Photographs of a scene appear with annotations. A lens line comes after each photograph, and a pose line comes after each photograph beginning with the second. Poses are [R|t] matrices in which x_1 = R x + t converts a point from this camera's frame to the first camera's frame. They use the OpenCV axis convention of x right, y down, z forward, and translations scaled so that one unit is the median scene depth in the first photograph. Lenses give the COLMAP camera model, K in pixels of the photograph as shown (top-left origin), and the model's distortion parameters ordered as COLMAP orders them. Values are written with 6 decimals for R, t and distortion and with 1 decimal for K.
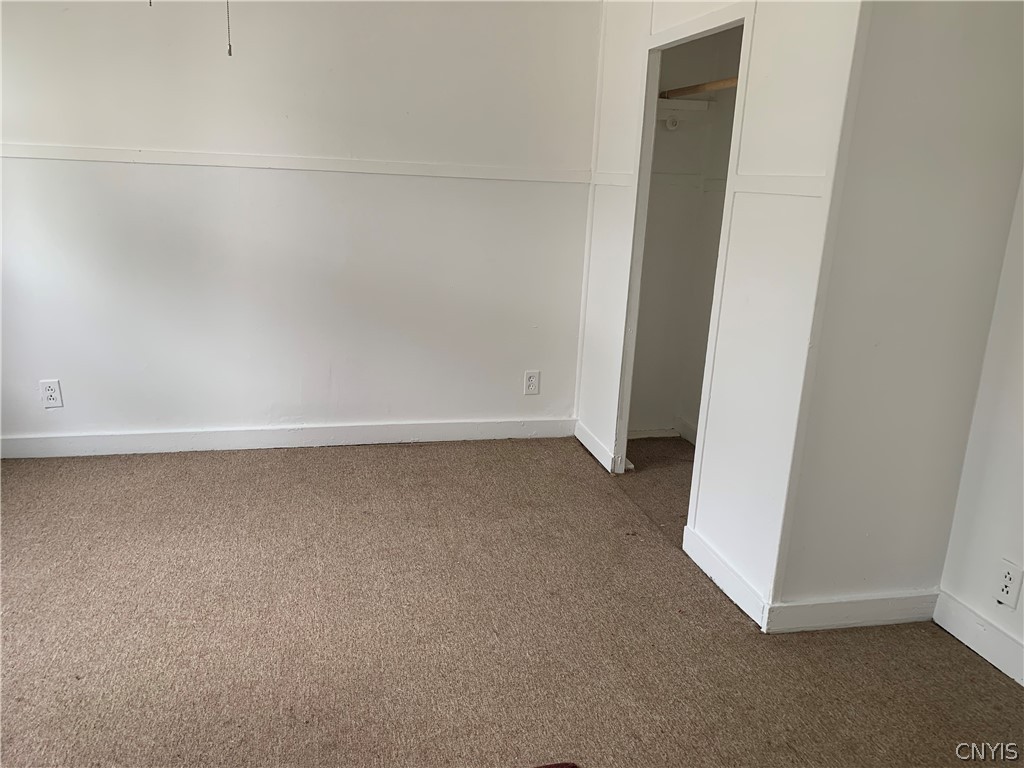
lens RADIAL K [[793.4, 0, 504.3], [0, 793.4, 380.6], [0, 0, 1]] dist [0.056360, -0.073164]
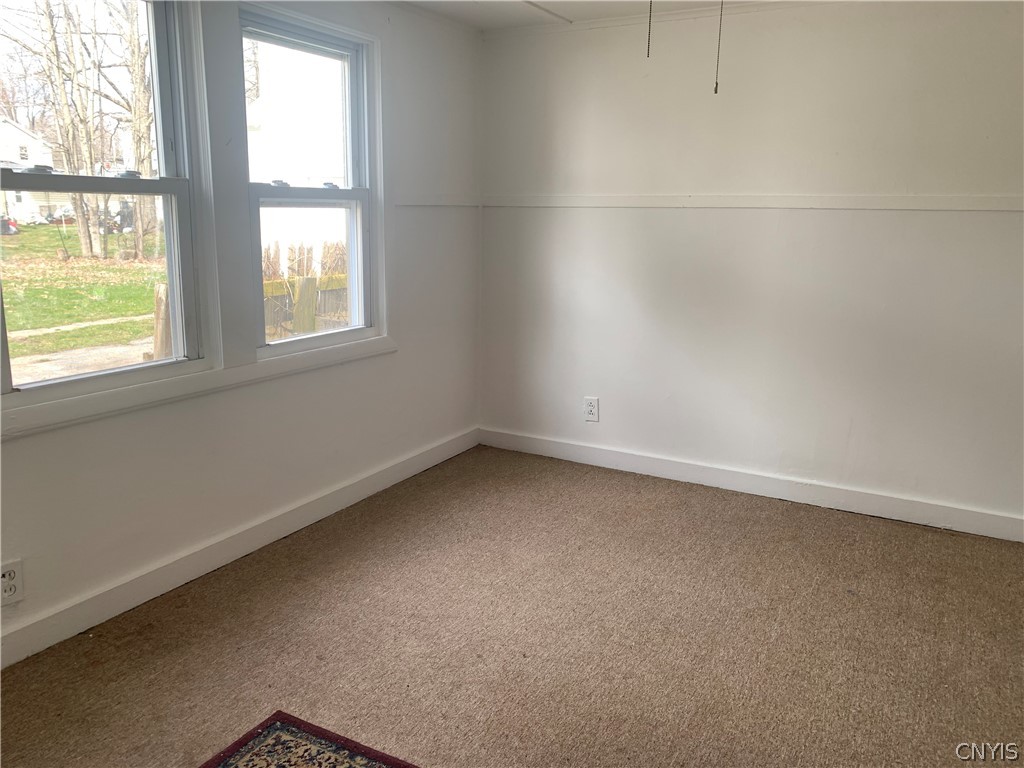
lens RADIAL K [[793.4, 0, 516.6], [0, 793.4, 388.5], [0, 0, 1]] dist [0.056360, -0.073164]
pose [[0.744572, 0.123565, -0.656007, 0.098897], [-0.154915, 0.987875, 0.010246, -0.007804], [0.649318, 0.093996, 0.754686, 0.068541]]
